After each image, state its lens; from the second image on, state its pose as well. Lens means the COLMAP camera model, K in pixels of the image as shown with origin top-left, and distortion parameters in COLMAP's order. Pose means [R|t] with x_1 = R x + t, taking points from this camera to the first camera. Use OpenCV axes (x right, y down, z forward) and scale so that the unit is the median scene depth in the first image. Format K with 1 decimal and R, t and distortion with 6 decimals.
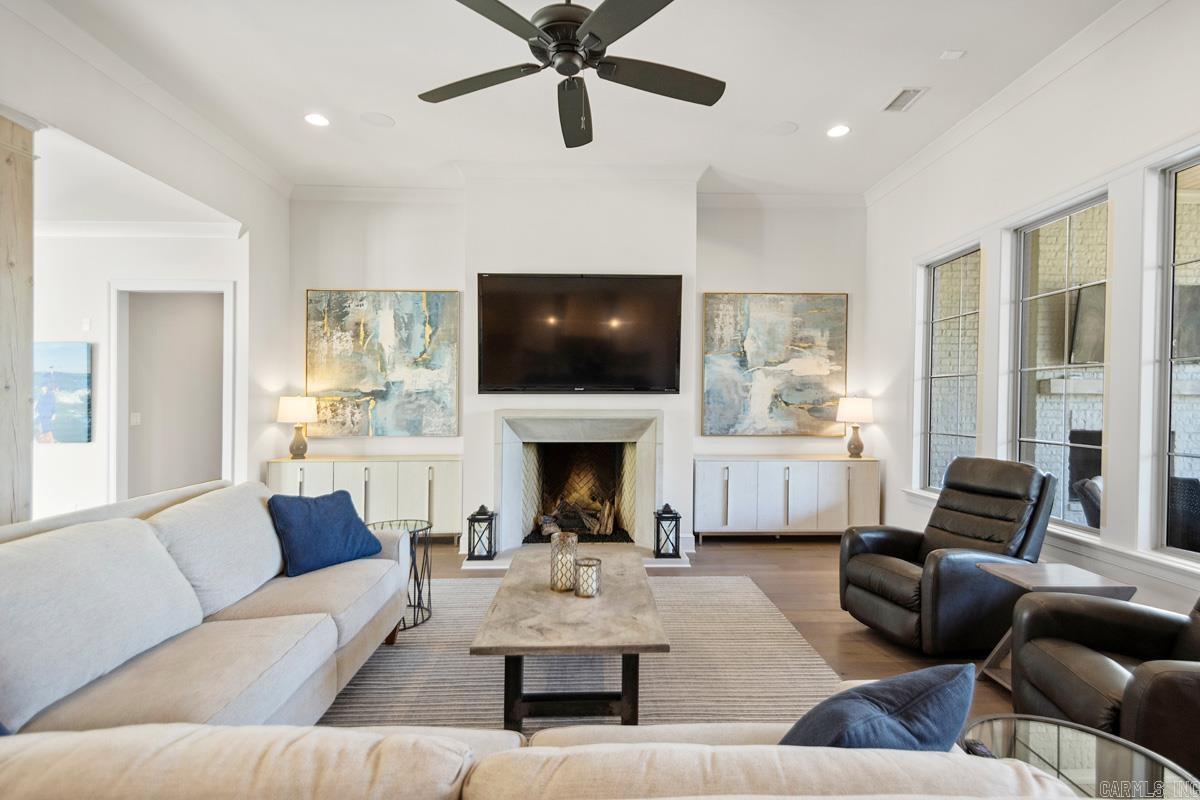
lens RADIAL K [[566.3, 0, 594.9], [0, 566.3, 402.6], [0, 0, 1]] dist [0.029676, -0.014337]
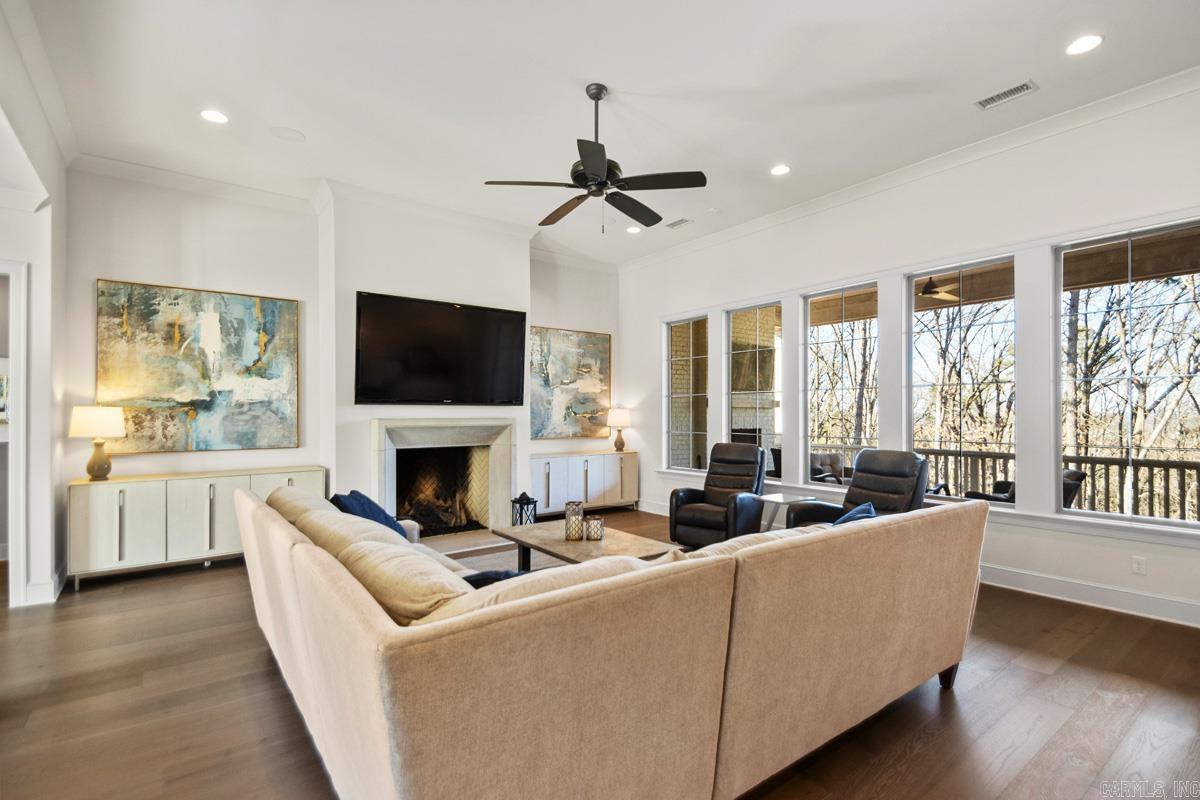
lens RADIAL K [[566.3, 0, 585.5], [0, 566.3, 401.2], [0, 0, 1]] dist [0.029676, -0.014337]
pose [[0.817770, 0.009787, 0.575461, -0.405440], [0.004507, 0.999716, -0.023407, 0.004298], [-0.575527, 0.021735, 0.817494, -0.098671]]
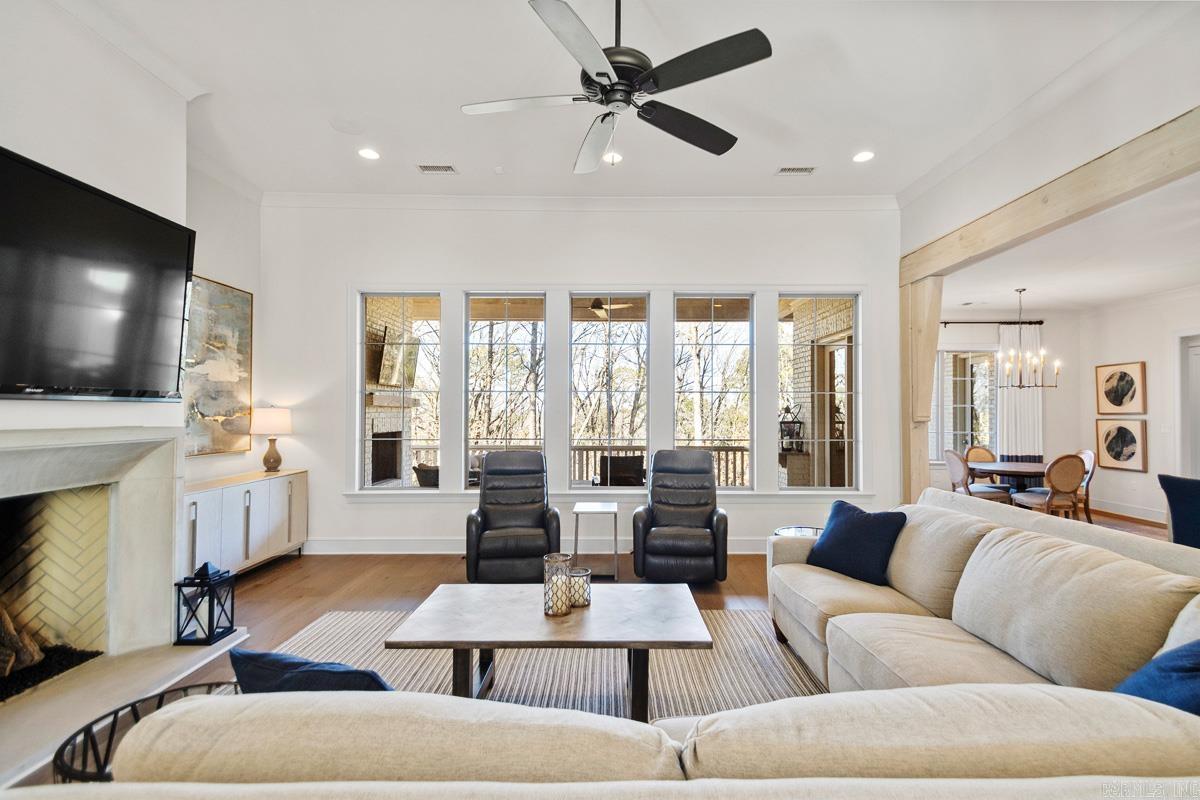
lens RADIAL K [[566.3, 0, 611.1], [0, 566.3, 397.7], [0, 0, 1]] dist [0.029676, -0.014337]
pose [[0.002534, 0.020370, 0.999789, -0.469949], [-0.000725, 0.999792, -0.020368, -0.006620], [-0.999997, -0.000673, 0.002548, 0.420875]]
